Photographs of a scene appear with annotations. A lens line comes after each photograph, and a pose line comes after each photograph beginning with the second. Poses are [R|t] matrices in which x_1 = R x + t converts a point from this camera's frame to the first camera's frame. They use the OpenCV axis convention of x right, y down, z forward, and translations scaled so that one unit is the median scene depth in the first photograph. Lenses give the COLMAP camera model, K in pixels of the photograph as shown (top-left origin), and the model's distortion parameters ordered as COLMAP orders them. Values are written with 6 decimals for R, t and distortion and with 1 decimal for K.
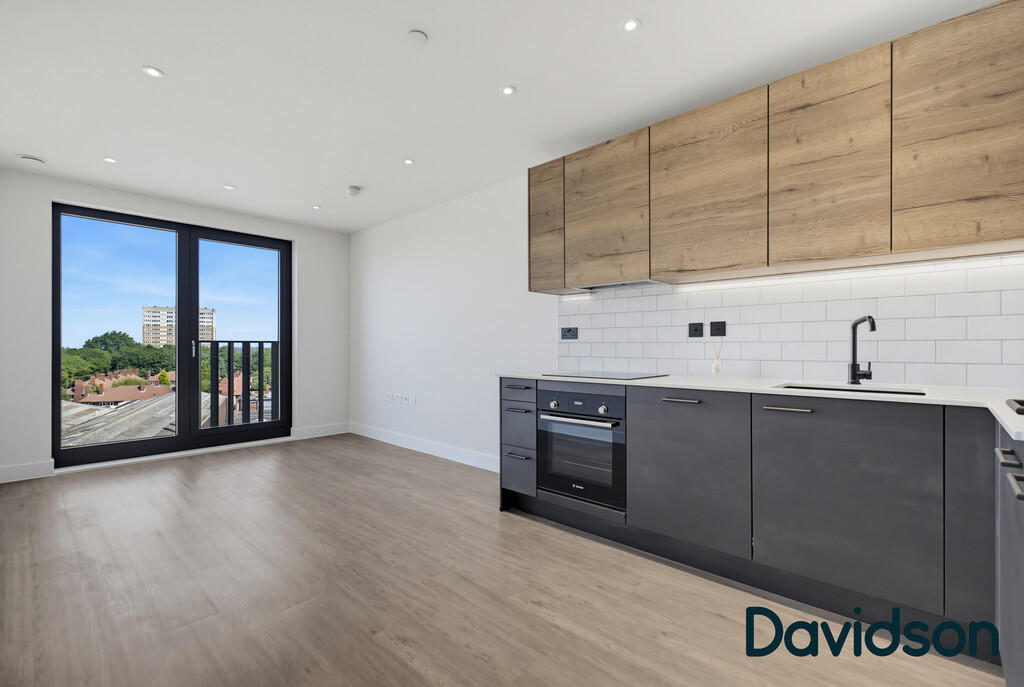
lens RADIAL K [[461.9, 0, 526.1], [0, 461.9, 350.6], [0, 0, 1]] dist [0.001720, -0.000334]
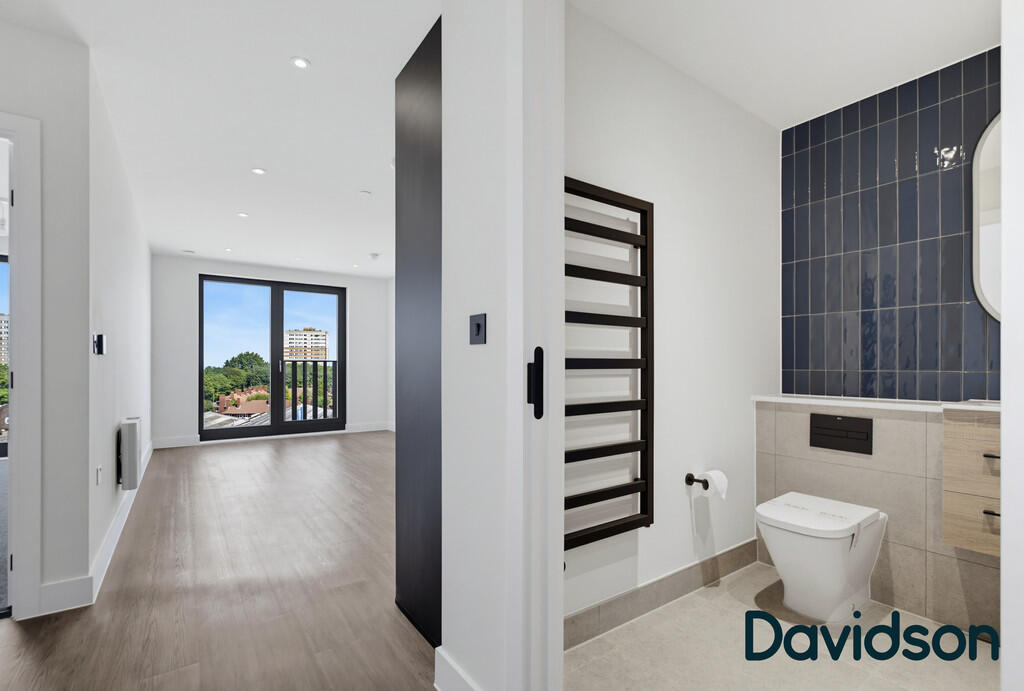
lens RADIAL K [[461.9, 0, 511.2], [0, 461.9, 366.2], [0, 0, 1]] dist [0.001720, -0.000334]
pose [[0.978221, -0.003749, -0.207530, 0.542379], [0.002778, 0.999984, -0.004971, 0.009561], [0.207546, 0.004286, 0.978216, -0.504981]]
